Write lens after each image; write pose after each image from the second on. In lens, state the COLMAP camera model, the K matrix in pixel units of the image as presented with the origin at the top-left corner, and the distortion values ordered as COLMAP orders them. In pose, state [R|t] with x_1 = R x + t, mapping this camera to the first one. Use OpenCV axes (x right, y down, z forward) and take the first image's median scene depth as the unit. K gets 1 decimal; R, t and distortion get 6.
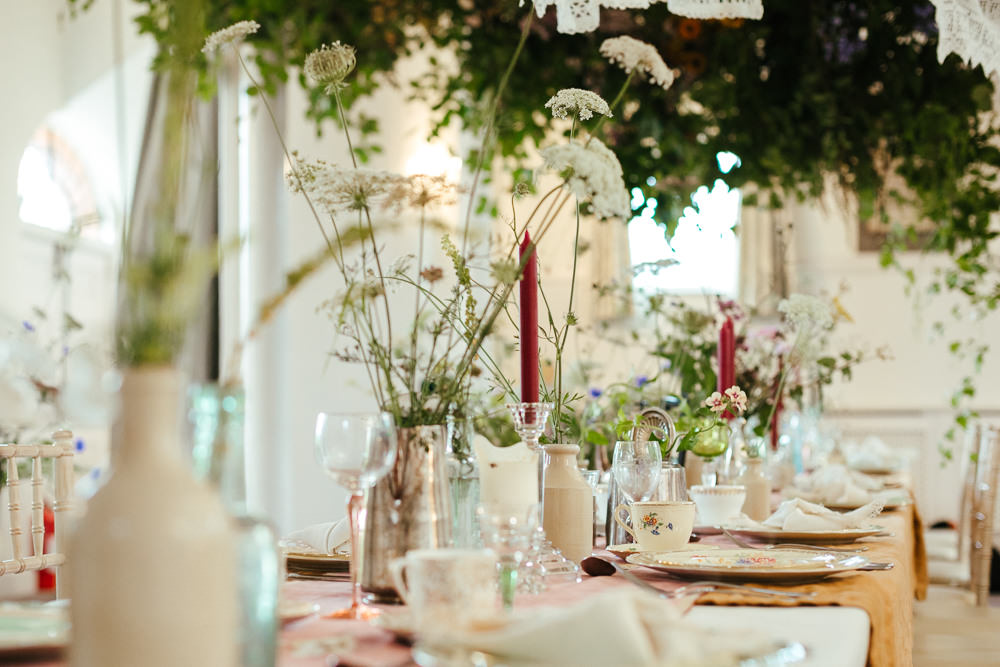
lens RADIAL K [[1603.9, 0, 500.0], [0, 1603.9, 333.5], [0, 0, 1]] dist [-0.078935, -0.297028]
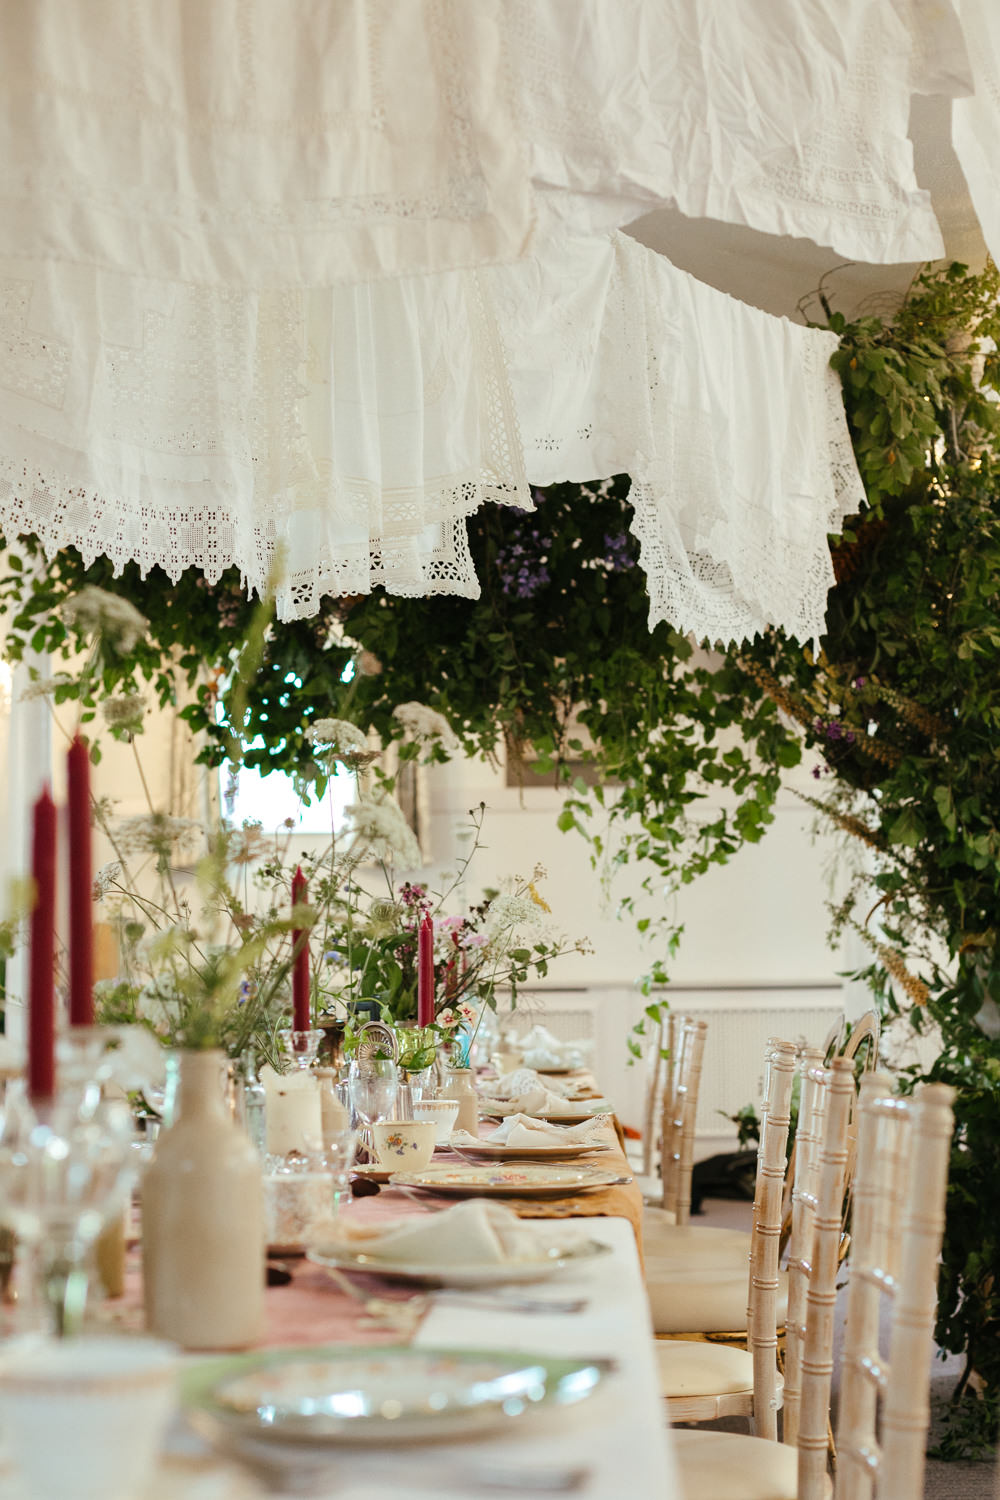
lens RADIAL K [[2405.8, 0, 500.0], [0, 2405.8, 750.0], [0, 0, 1]] dist [-0.078935, -0.297028]
pose [[0.970358, 0.015014, 0.241204, -0.110856], [-0.005931, 0.999247, -0.038339, -0.037787], [-0.241598, 0.035772, 0.969717, -0.259339]]
